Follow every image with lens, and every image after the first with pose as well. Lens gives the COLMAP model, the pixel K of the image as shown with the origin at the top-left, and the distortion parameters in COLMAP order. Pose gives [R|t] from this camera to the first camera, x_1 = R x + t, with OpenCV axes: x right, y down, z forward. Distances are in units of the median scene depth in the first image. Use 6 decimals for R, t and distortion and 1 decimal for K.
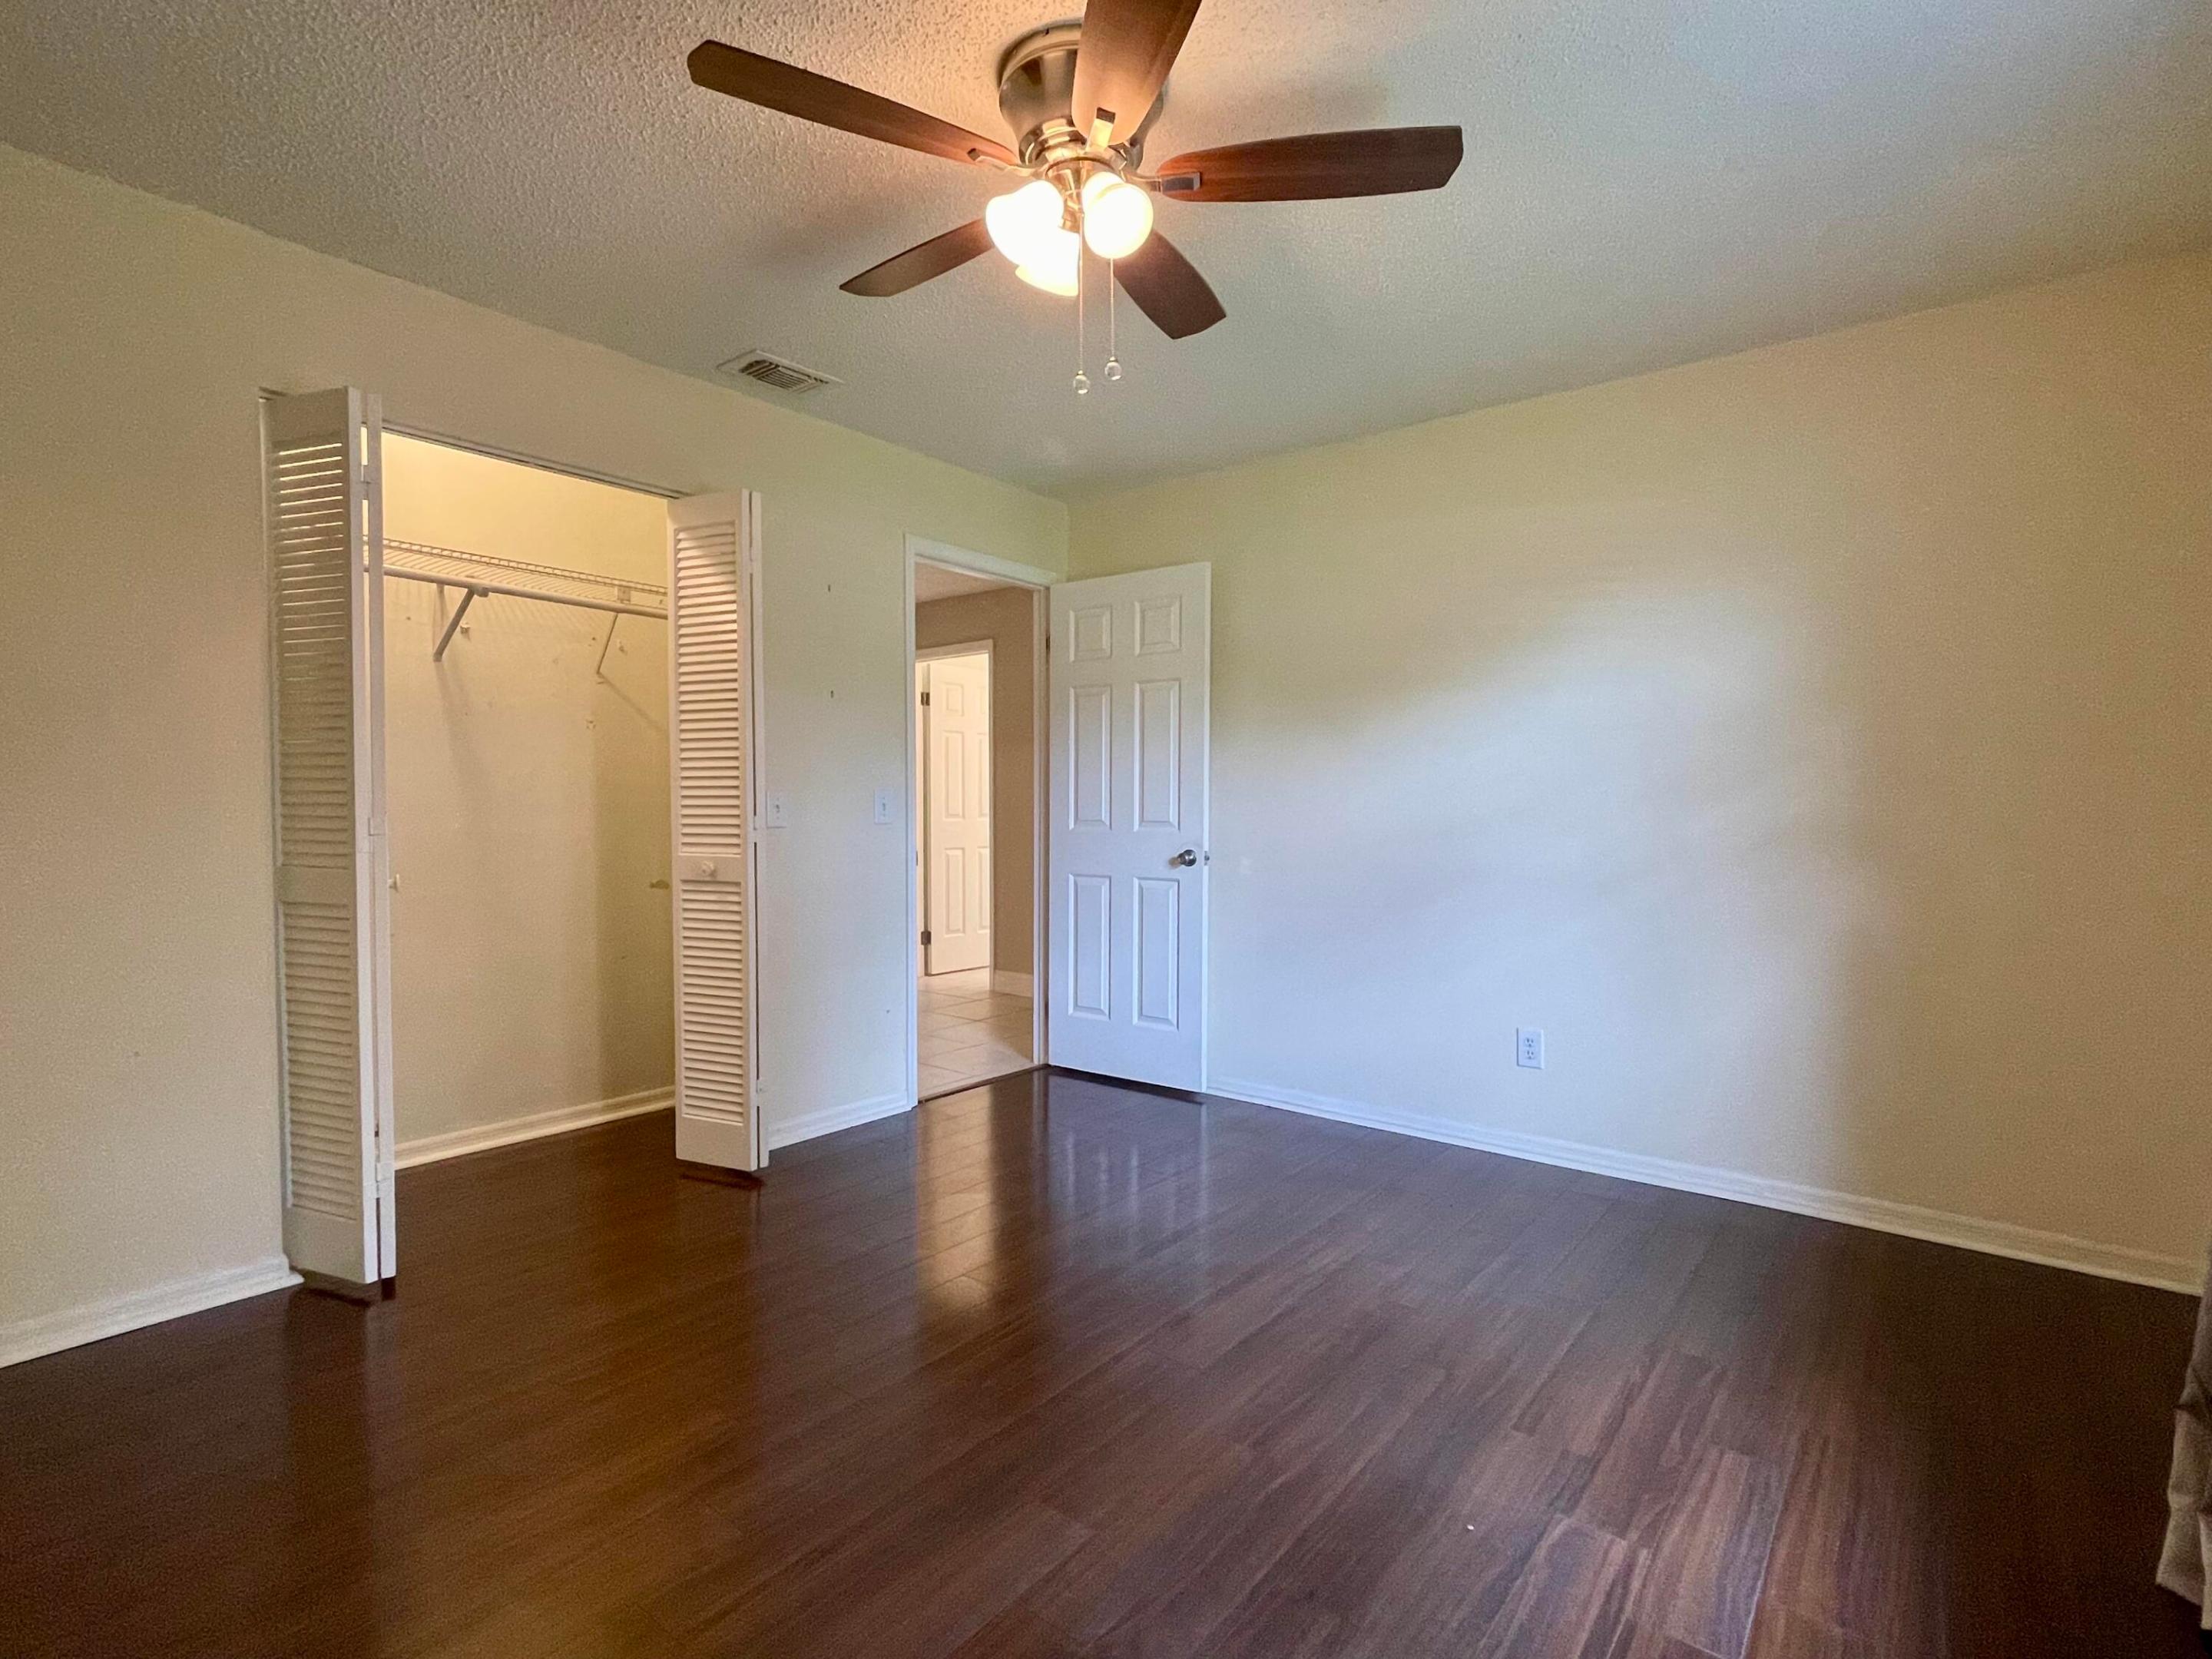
lens RADIAL K [[1032.4, 0, 1106.0], [0, 1032.4, 829.5], [0, 0, 1]] dist [-0.031153, 0.000139]
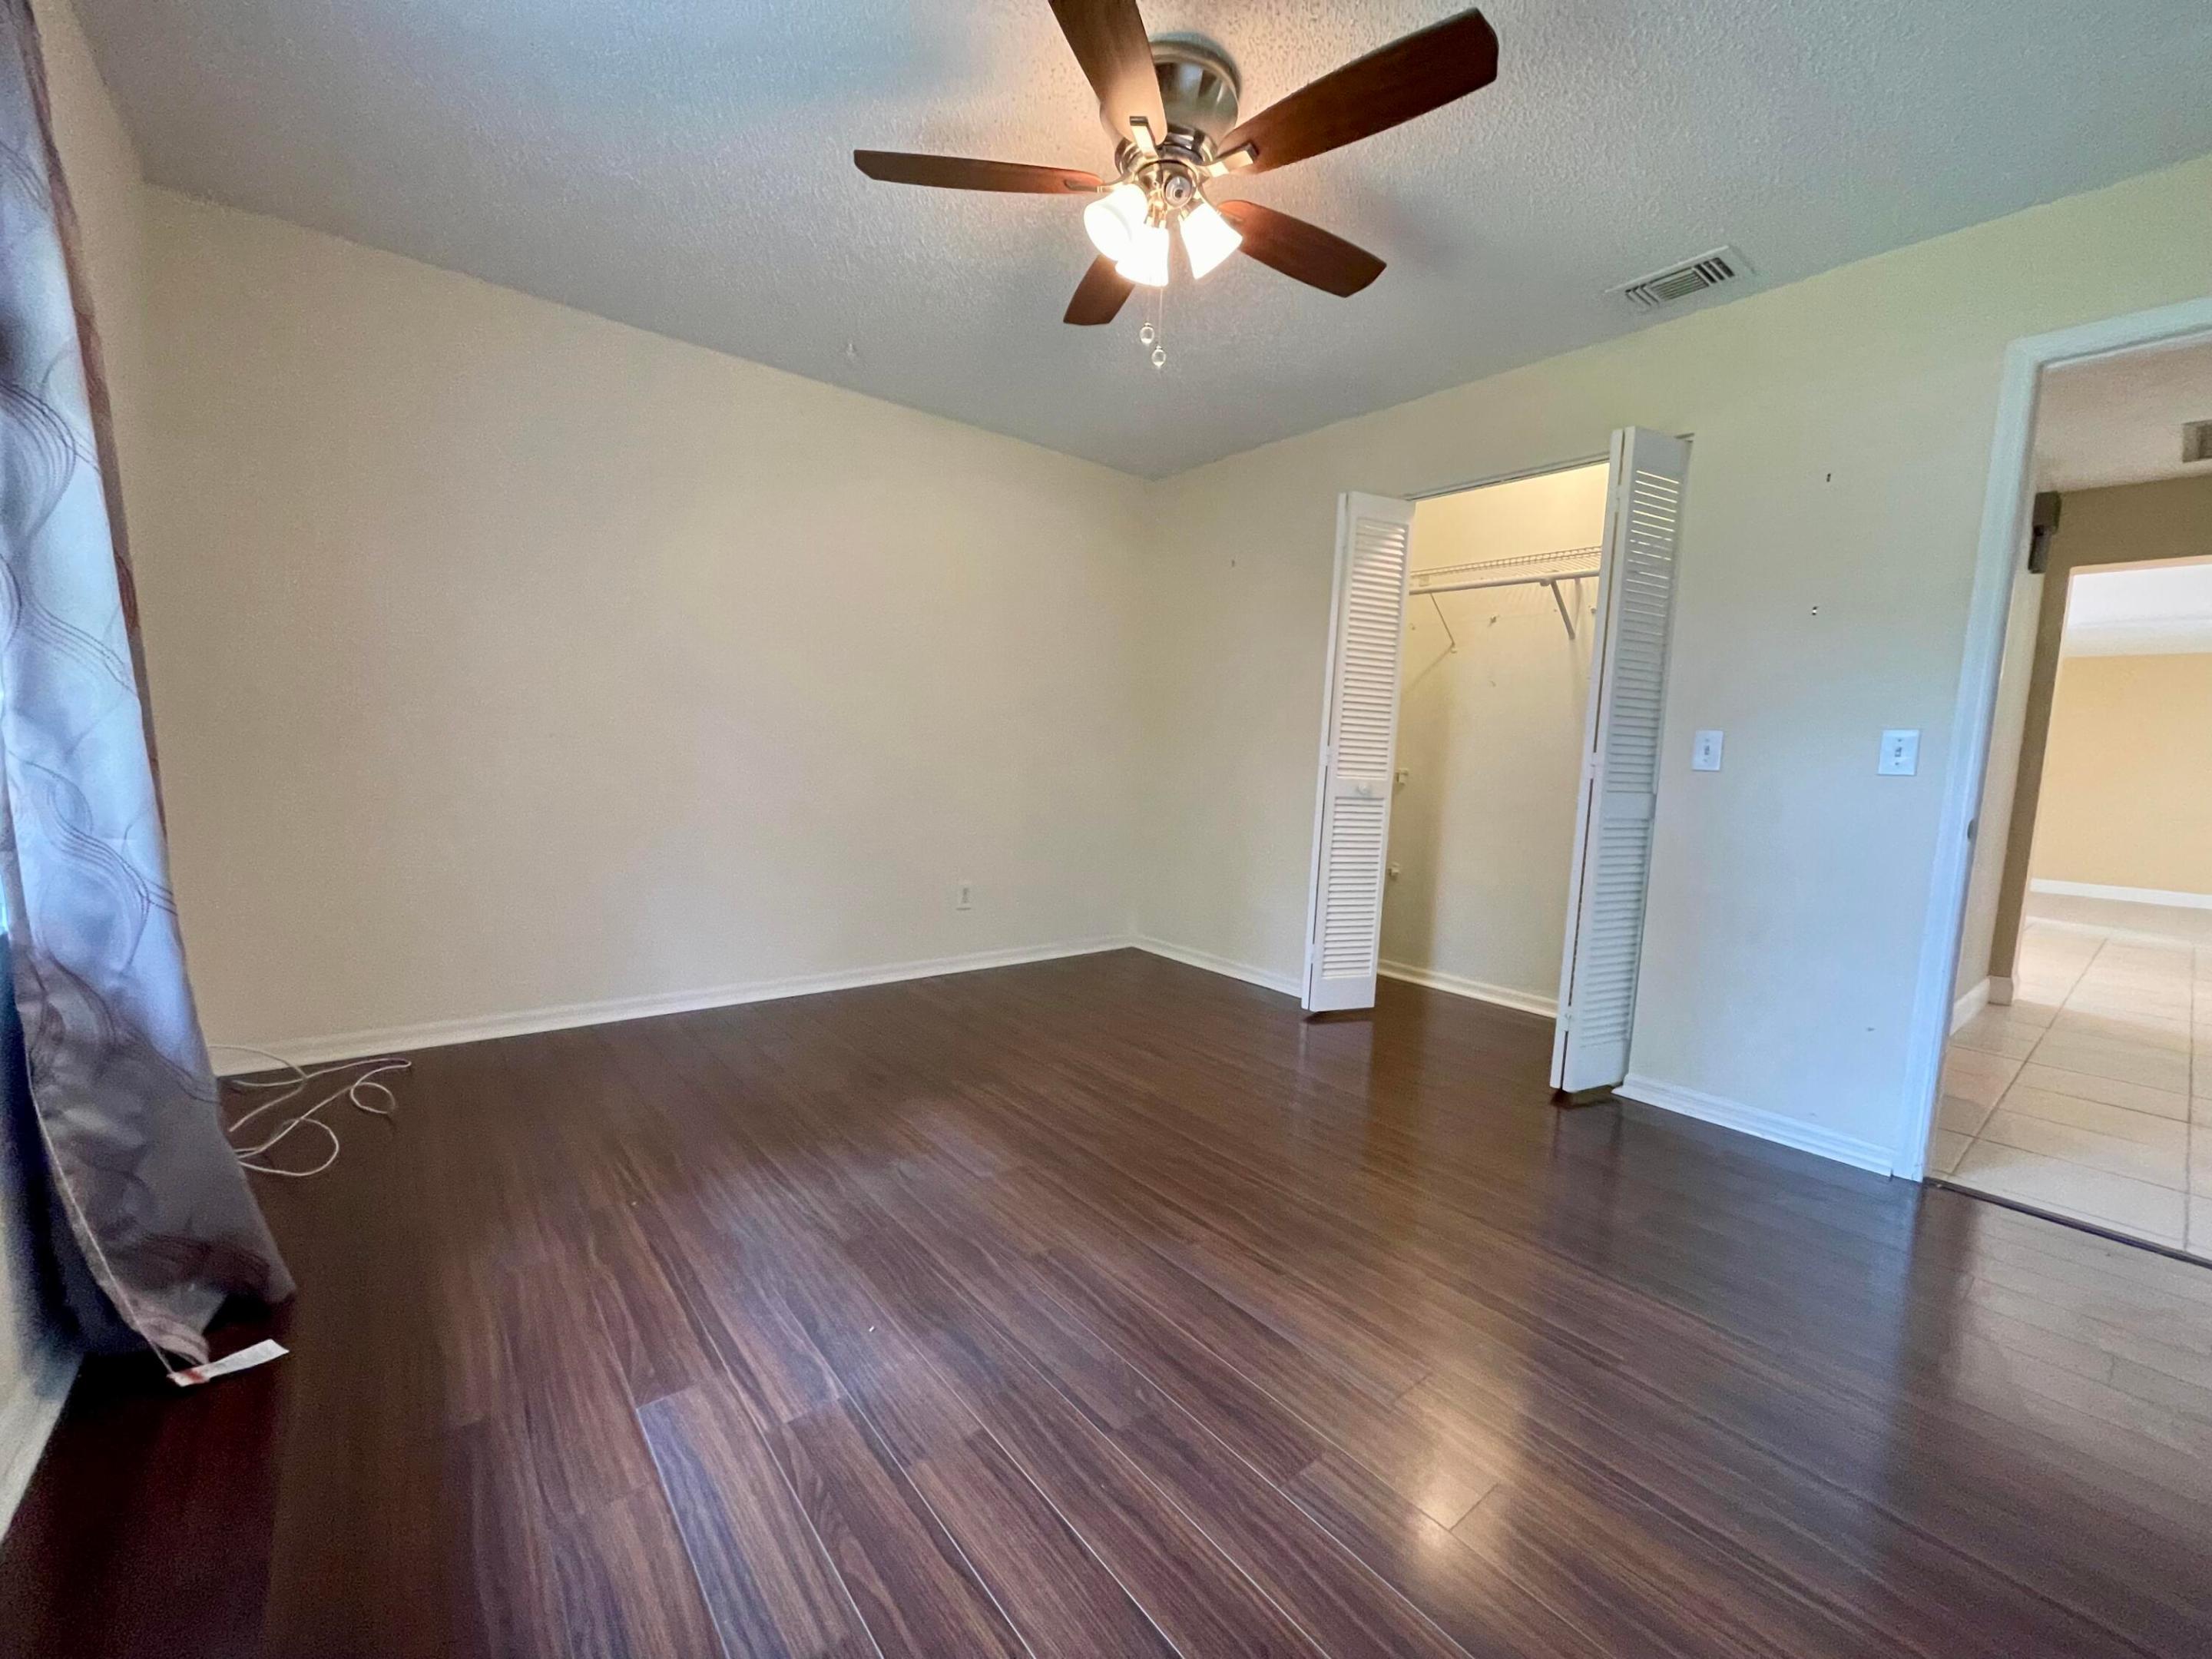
lens RADIAL K [[888.7, 0, 1106.0], [0, 888.7, 829.5], [0, 0, 1]] dist [0.000314, -0.000095]
pose [[-0.199962, 0.068947, -0.977375, 1.263514], [-0.046396, 0.995736, 0.079735, 0.027552], [0.978705, 0.061290, -0.195910, 1.431298]]
